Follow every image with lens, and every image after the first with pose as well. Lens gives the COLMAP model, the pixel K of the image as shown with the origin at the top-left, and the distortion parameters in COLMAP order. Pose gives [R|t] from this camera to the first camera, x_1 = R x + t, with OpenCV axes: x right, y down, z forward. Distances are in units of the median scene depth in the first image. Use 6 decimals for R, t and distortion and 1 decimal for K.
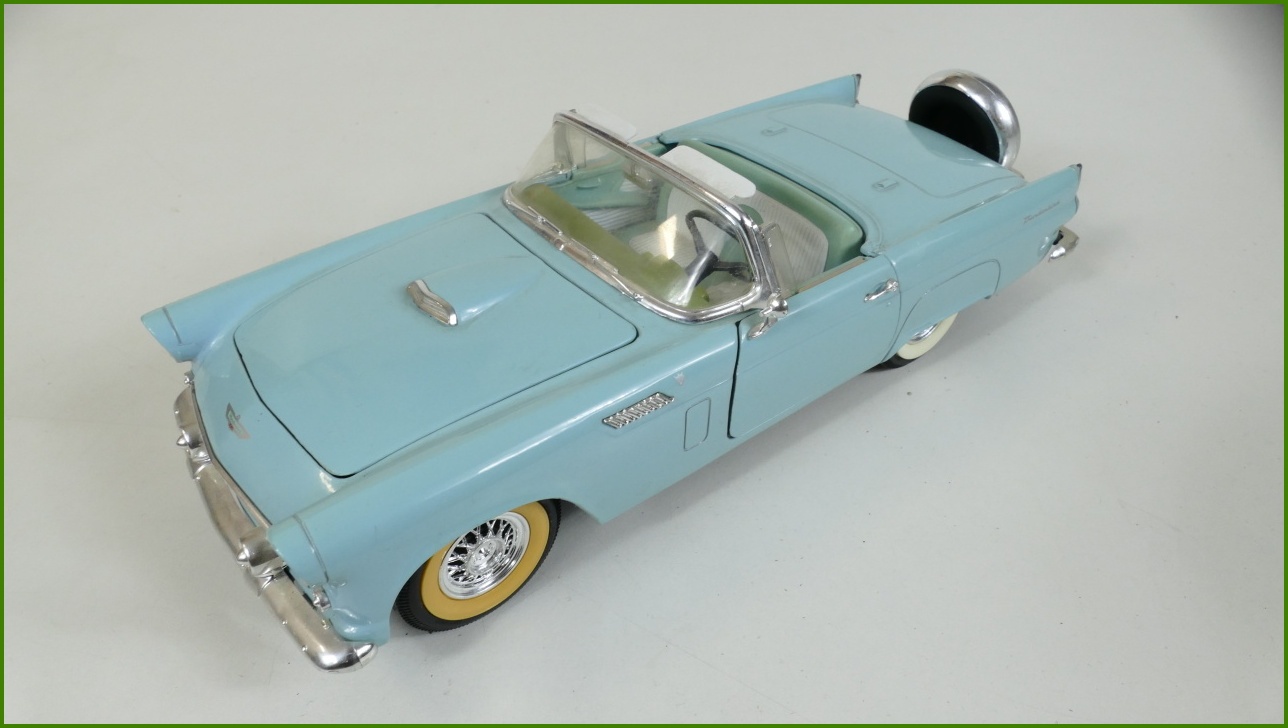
lens RADIAL K [[959.0, 0, 644.0], [0, 959.0, 364.0], [0, 0, 1]] dist [-0.005131, -0.001938]
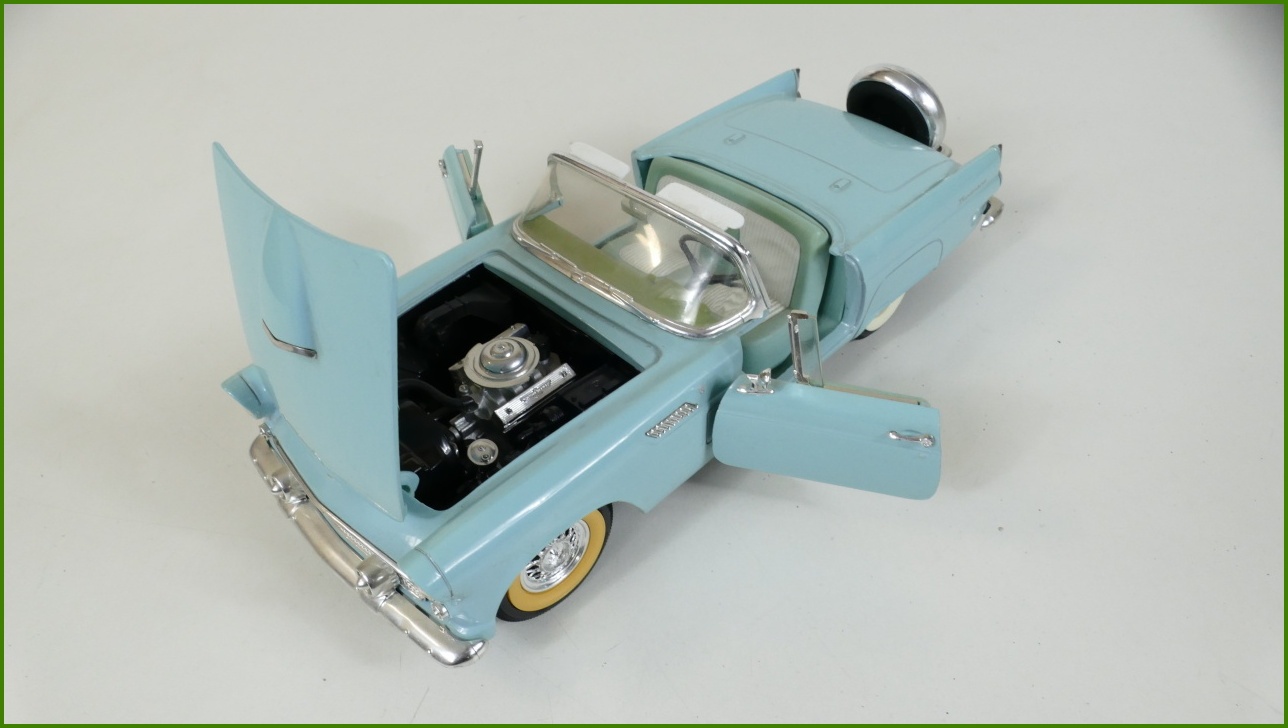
lens RADIAL K [[959.0, 0, 644.0], [0, 959.0, 364.0], [0, 0, 1]] dist [-0.005131, -0.001938]
pose [[0.990772, -0.117024, 0.068382, -0.088120], [0.111800, 0.990835, 0.075808, -0.089895], [-0.076626, -0.067464, 0.994775, -0.146810]]
